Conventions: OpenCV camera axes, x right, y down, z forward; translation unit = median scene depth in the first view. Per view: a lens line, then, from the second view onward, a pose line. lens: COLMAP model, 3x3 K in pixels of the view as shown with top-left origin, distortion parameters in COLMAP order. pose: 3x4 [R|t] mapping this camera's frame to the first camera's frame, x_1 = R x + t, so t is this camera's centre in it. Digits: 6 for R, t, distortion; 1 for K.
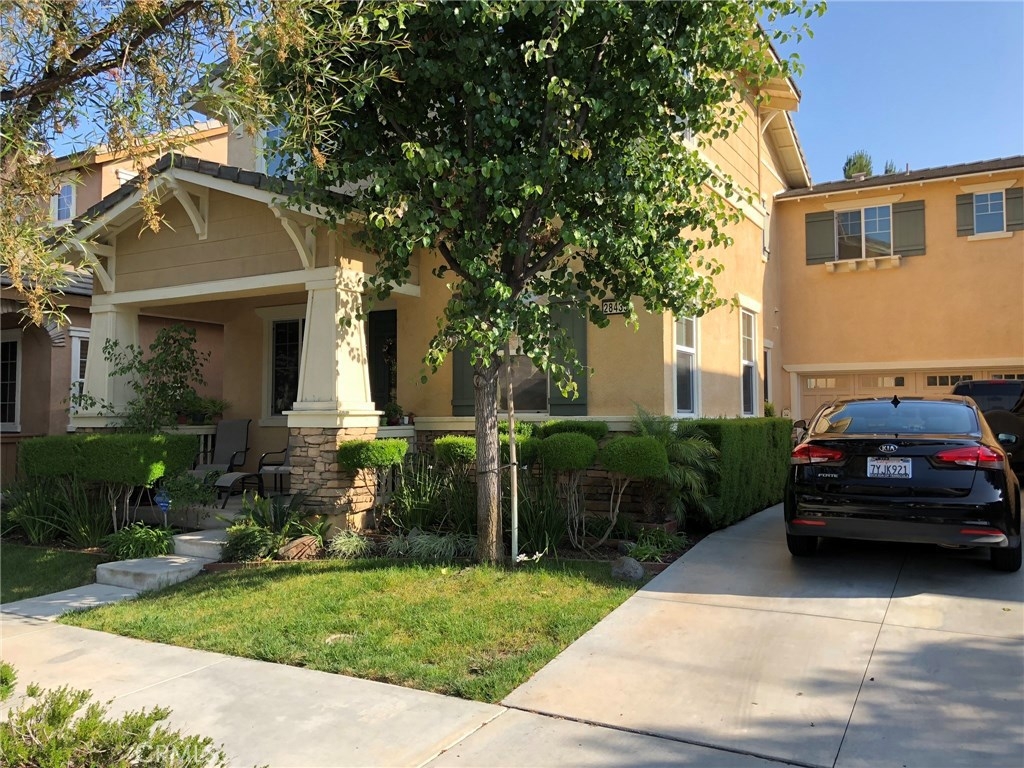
lens RADIAL K [[845.8, 0, 511.5], [0, 845.8, 388.4], [0, 0, 1]] dist [0.029737, -0.040277]
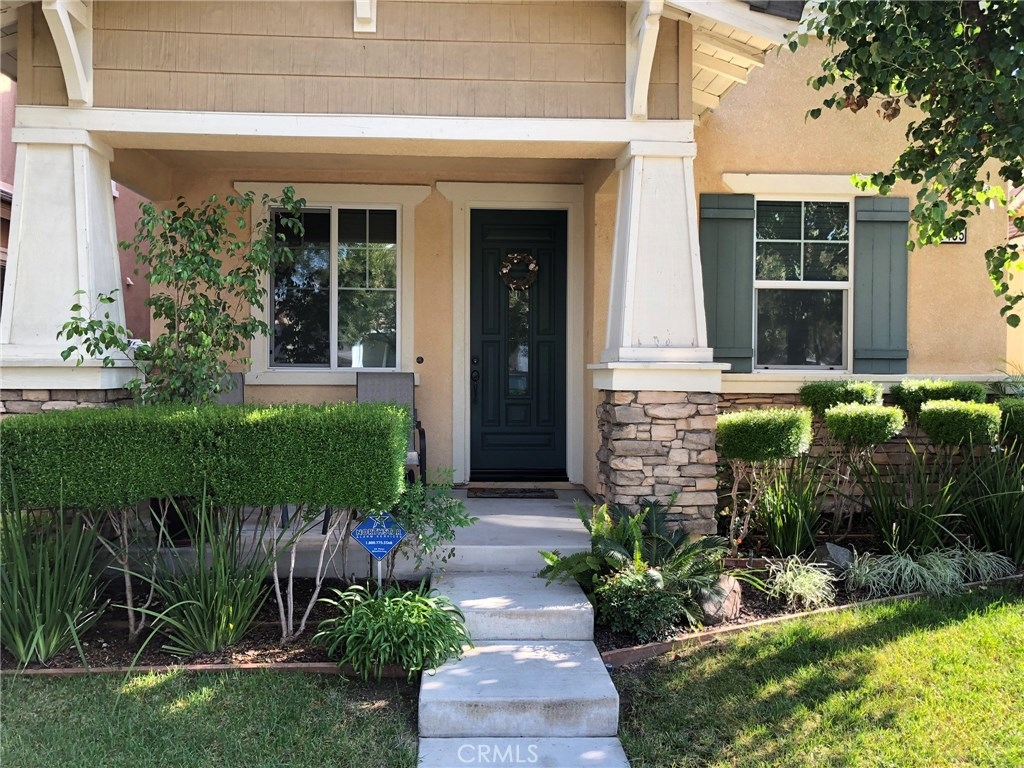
lens RADIAL K [[845.8, 0, 512.3], [0, 845.8, 376.4], [0, 0, 1]] dist [0.029737, -0.040277]
pose [[0.837722, 0.004248, 0.546080, -0.646824], [-0.030722, 0.998753, 0.039360, 0.016102], [-0.545231, -0.049750, 0.836808, 0.562896]]
